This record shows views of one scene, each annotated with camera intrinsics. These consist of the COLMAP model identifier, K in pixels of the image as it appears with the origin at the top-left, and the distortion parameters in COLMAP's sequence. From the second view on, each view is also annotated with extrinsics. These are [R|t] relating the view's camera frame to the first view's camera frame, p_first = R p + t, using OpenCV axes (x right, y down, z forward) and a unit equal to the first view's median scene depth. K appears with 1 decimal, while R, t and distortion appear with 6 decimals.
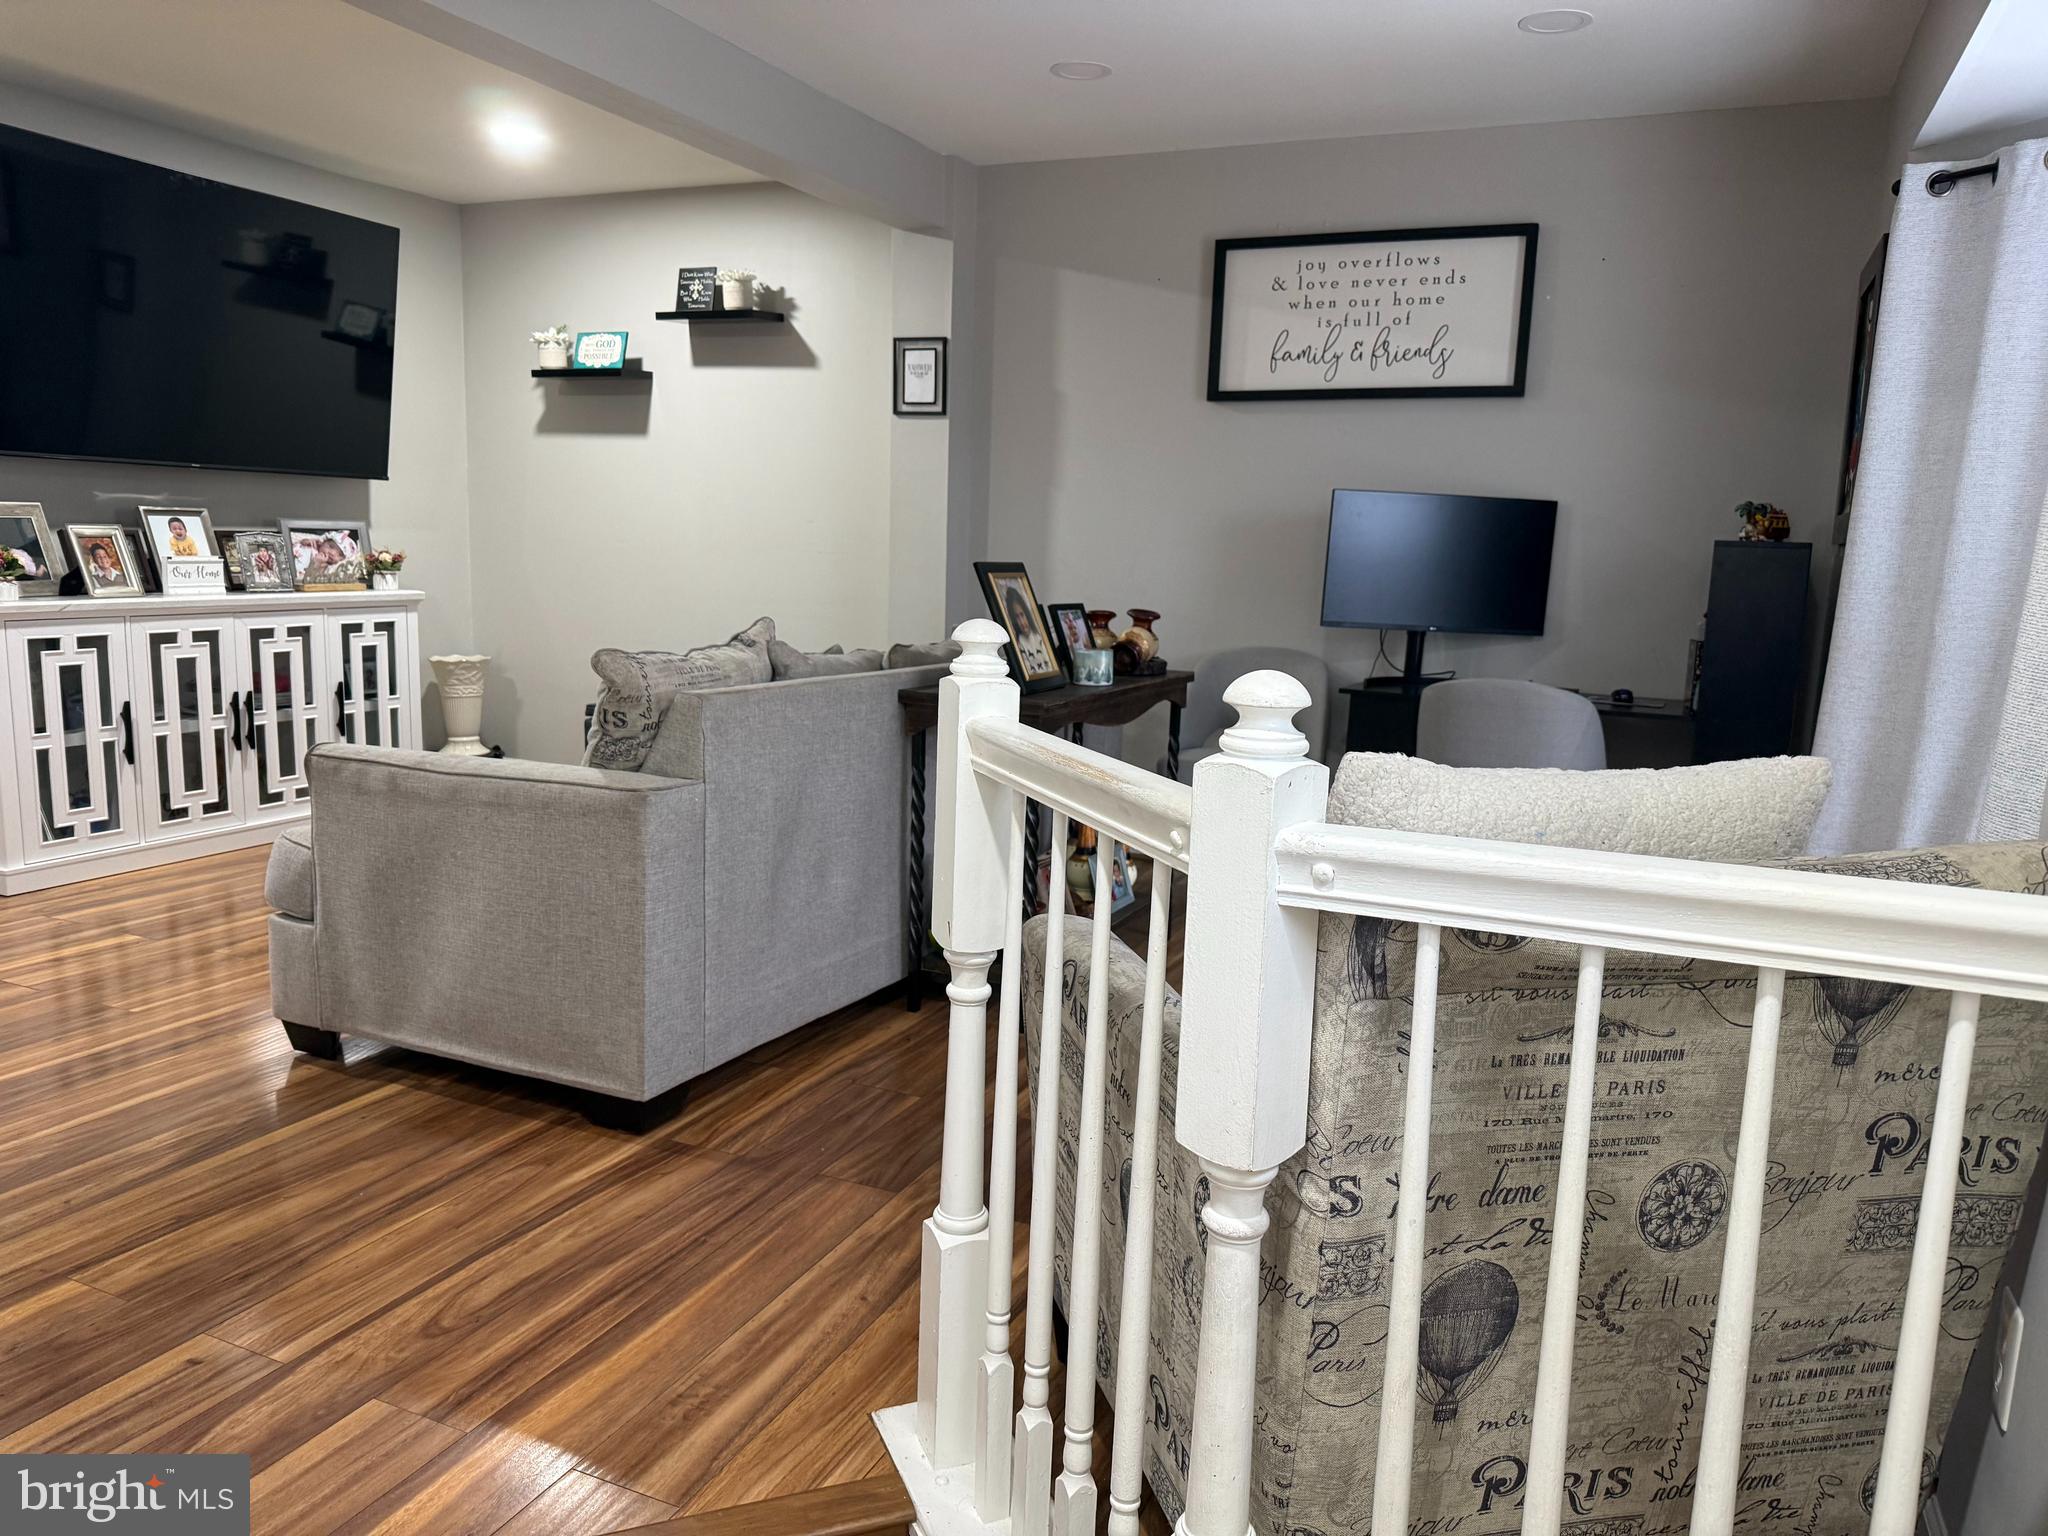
lens RADIAL K [[1430.5, 0, 1044.5], [0, 1430.5, 796.9], [0, 0, 1]] dist [0.062076, -0.092415]
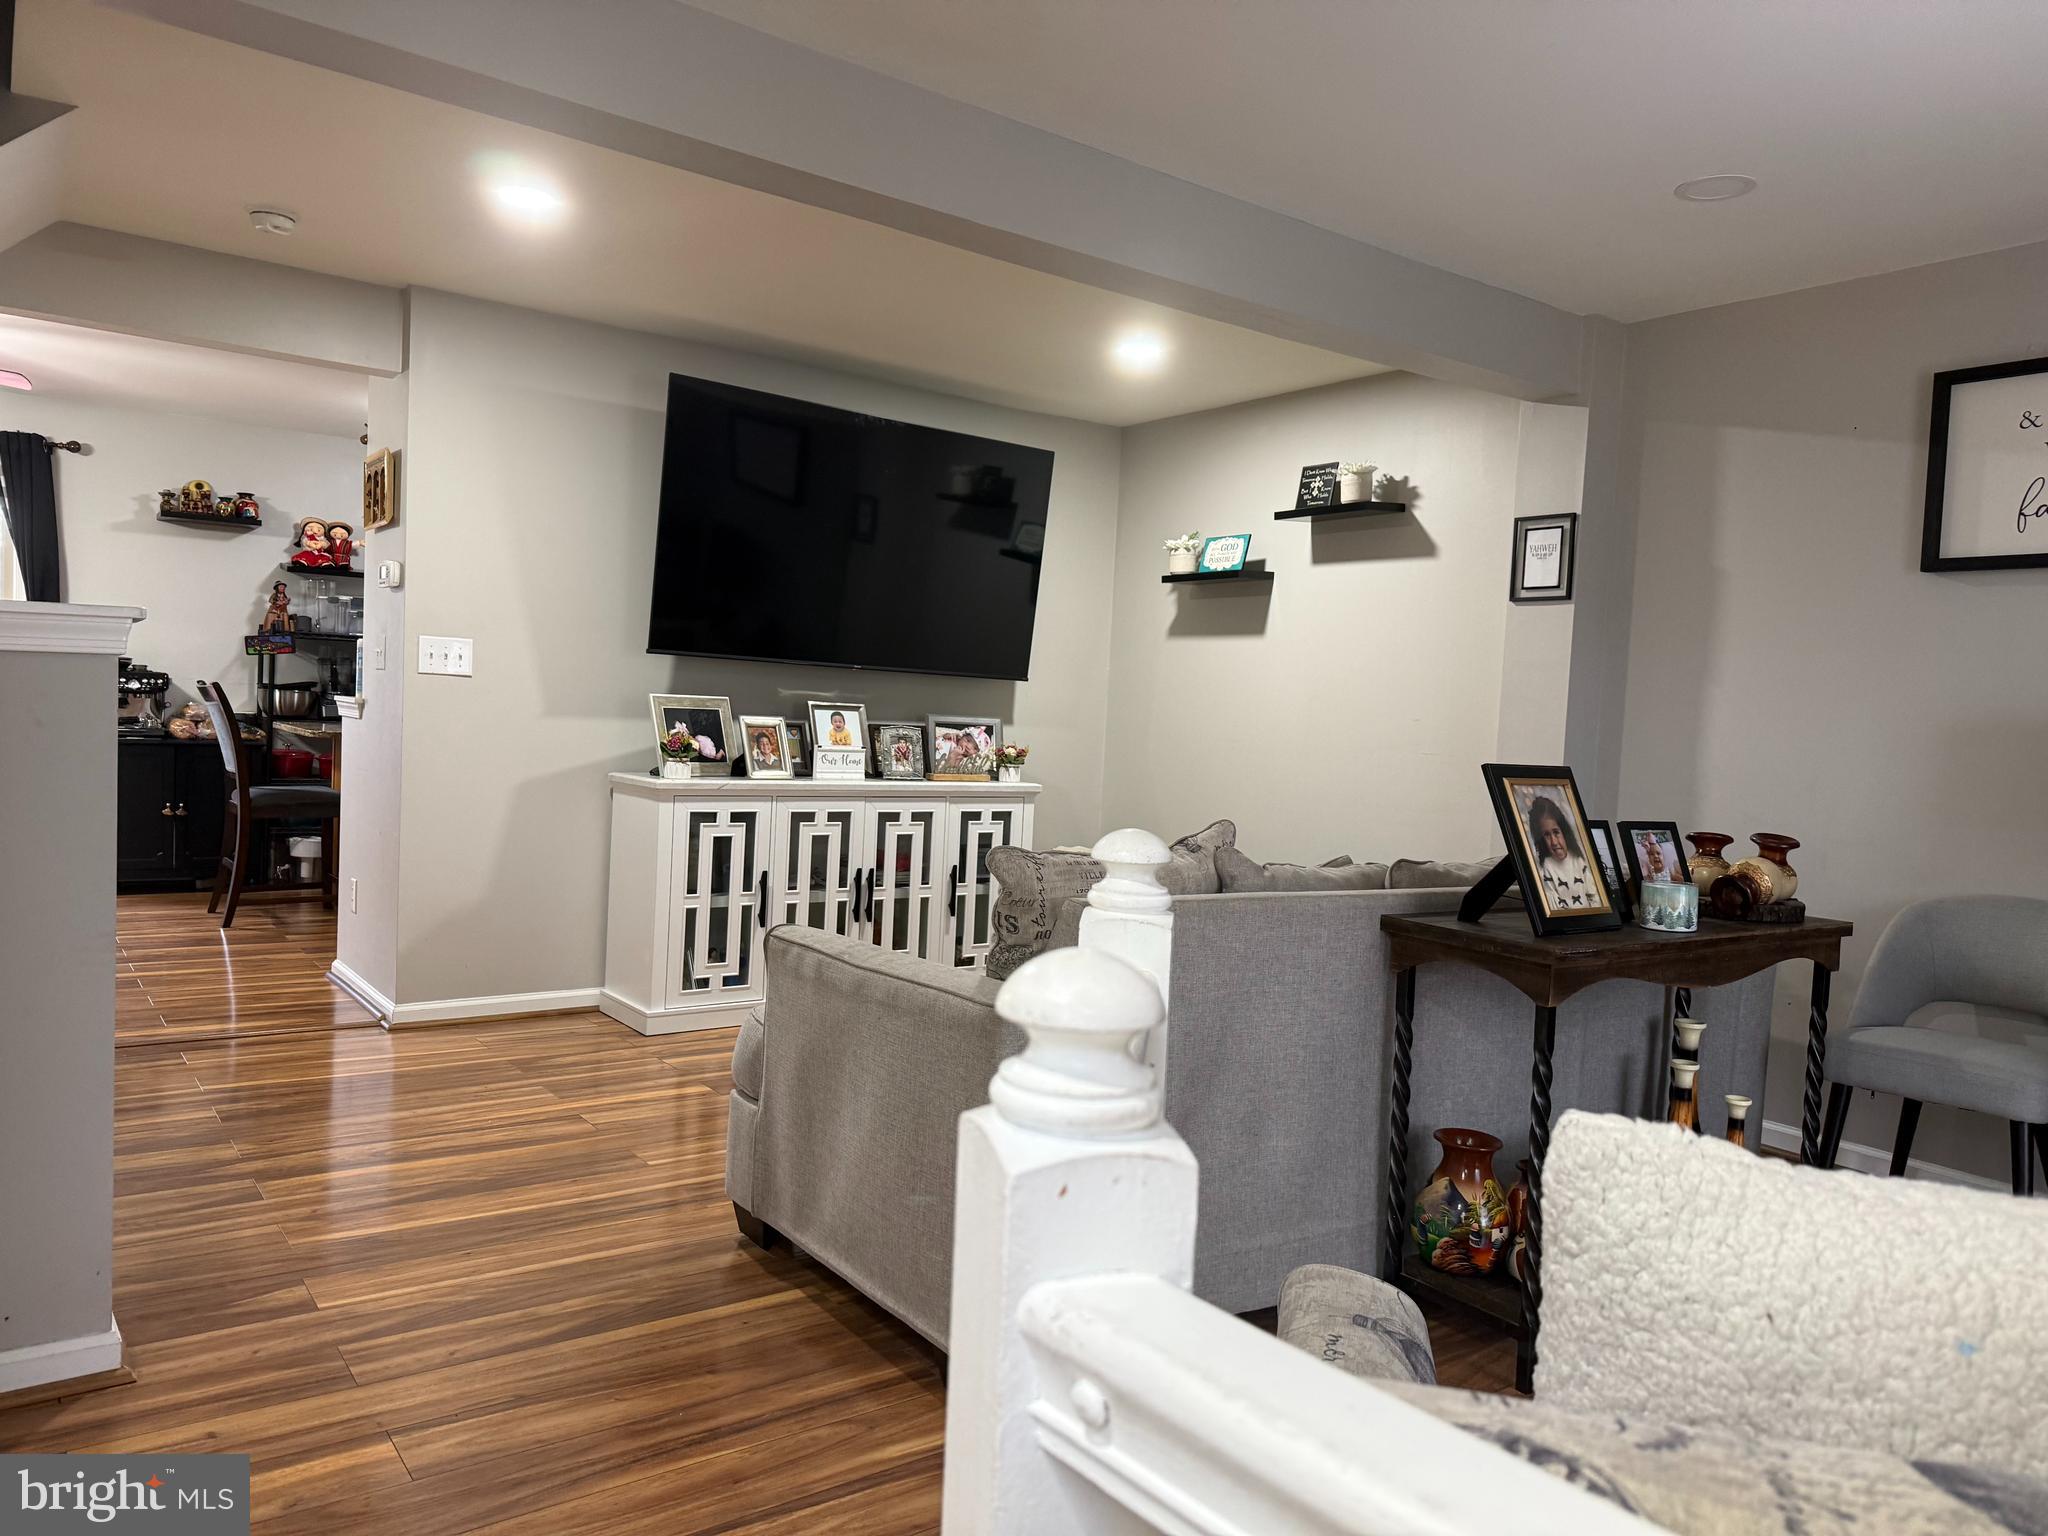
lens RADIAL K [[1430.5, 0, 1029.2], [0, 1430.5, 771.0], [0, 0, 1]] dist [0.062076, -0.092415]
pose [[0.866273, 0.028479, -0.498758, 0.095240], [-0.107438, 0.985633, -0.130325, -0.019878], [0.487881, 0.166483, 0.856887, 0.133239]]
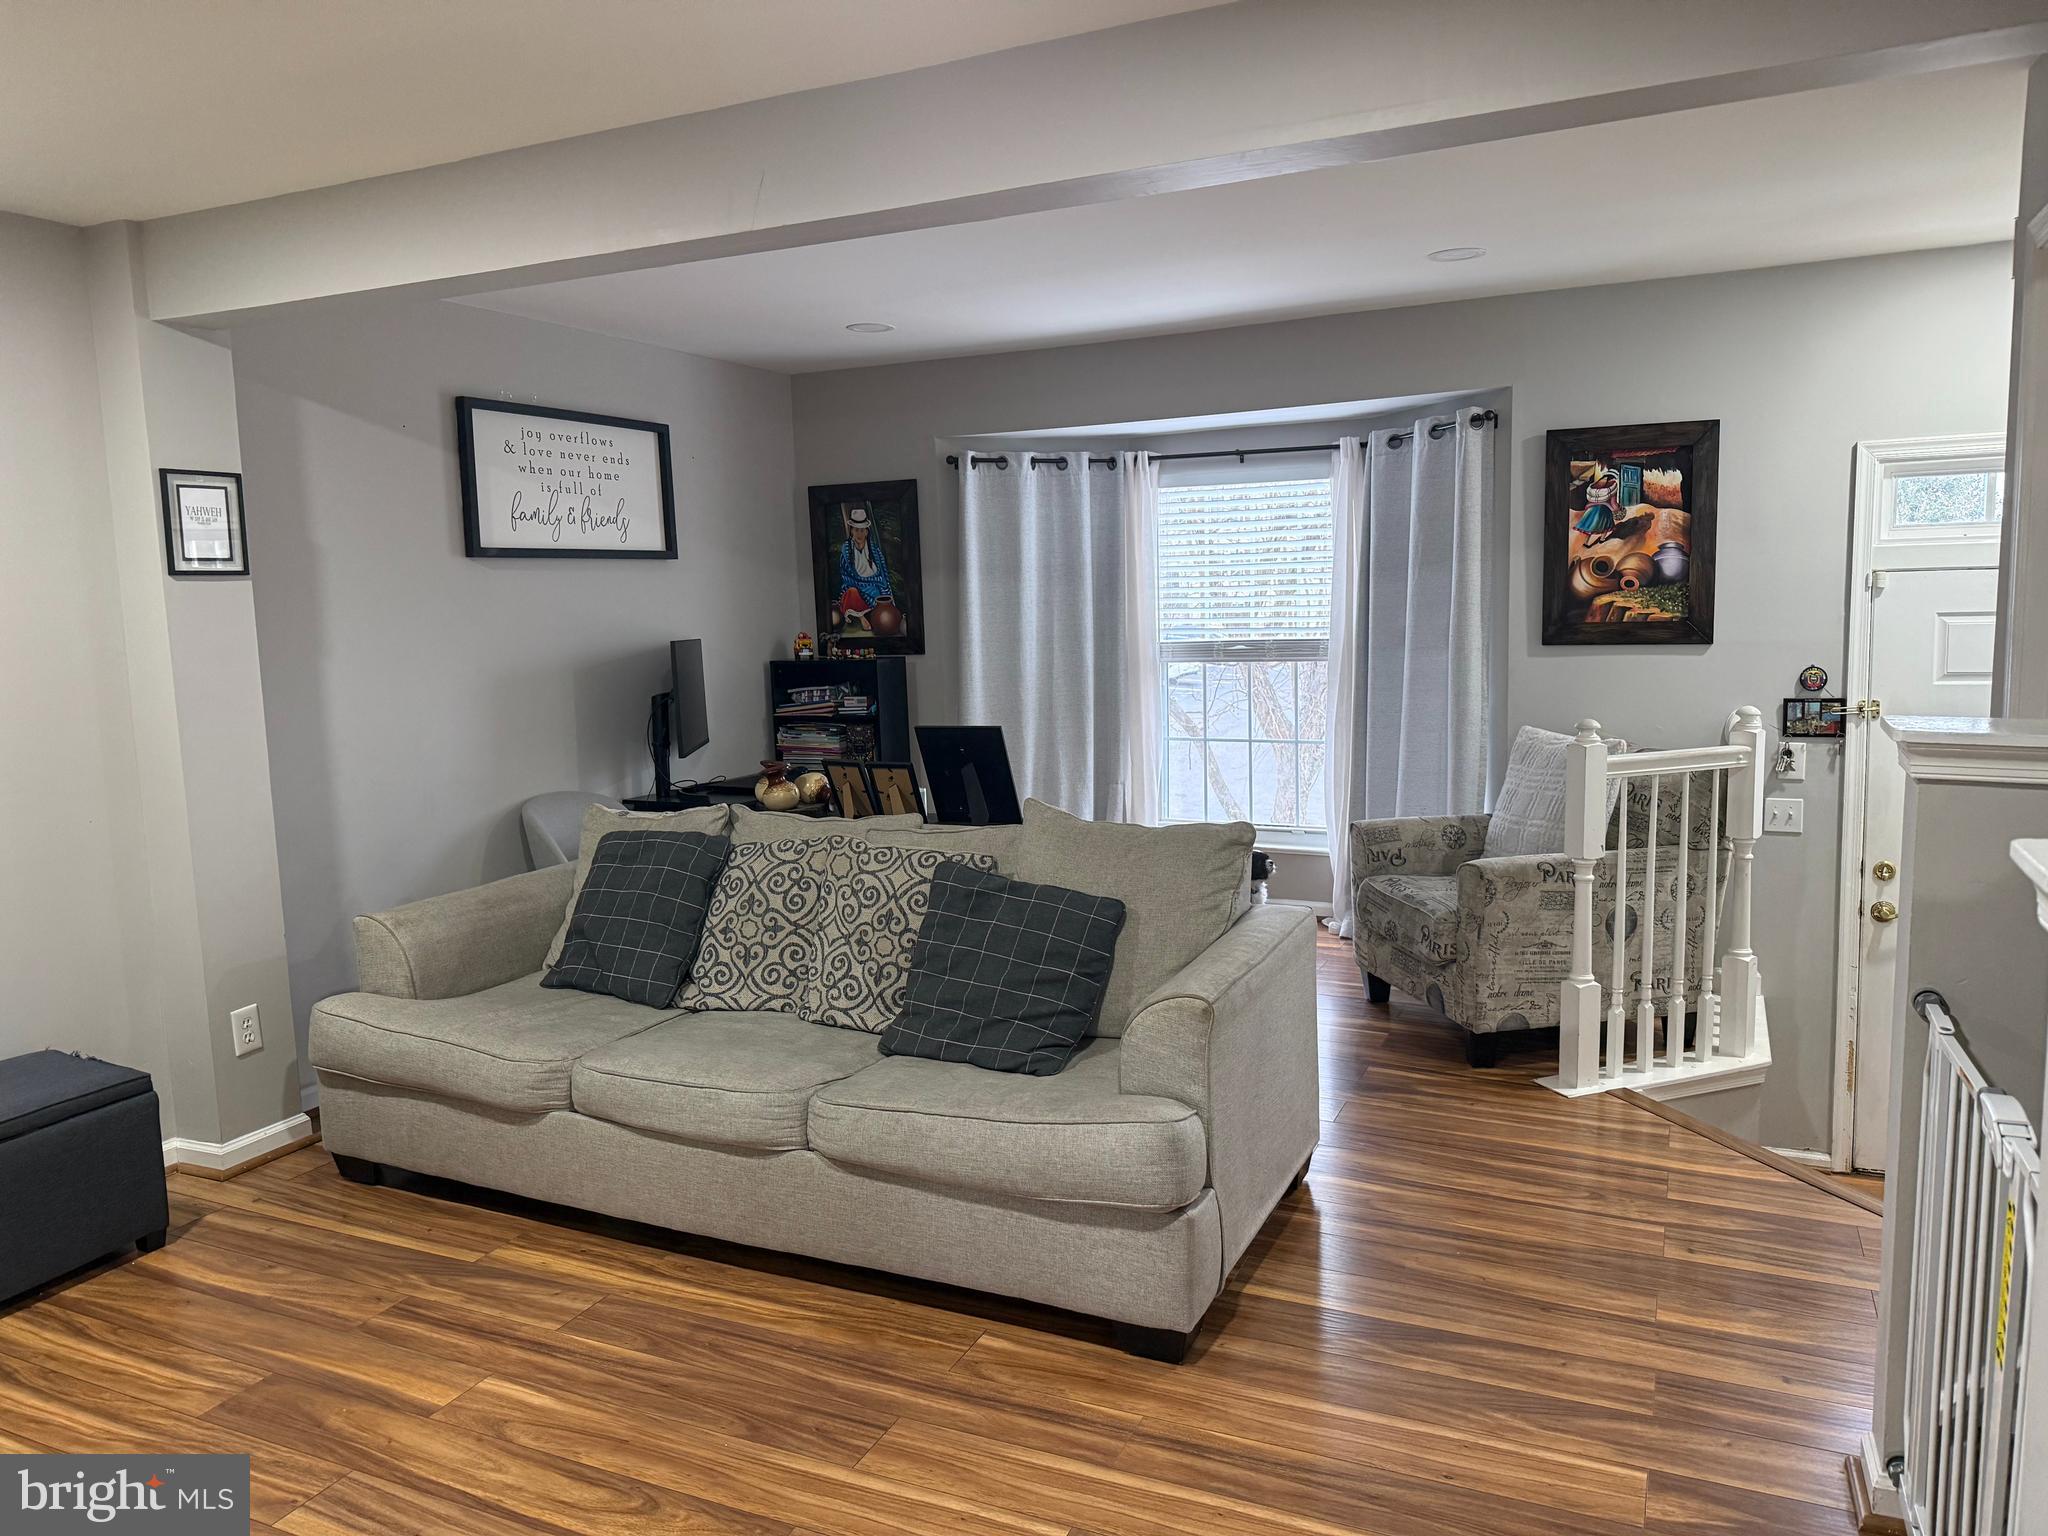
lens RADIAL K [[1430.5, 0, 1030.3], [0, 1430.5, 777.9], [0, 0, 1]] dist [0.062076, -0.092415]
pose [[0.021866, -0.164064, 0.986207, -0.916374], [0.211012, 0.964978, 0.155854, -0.223243], [-0.977239, 0.204694, 0.055720, 0.666127]]
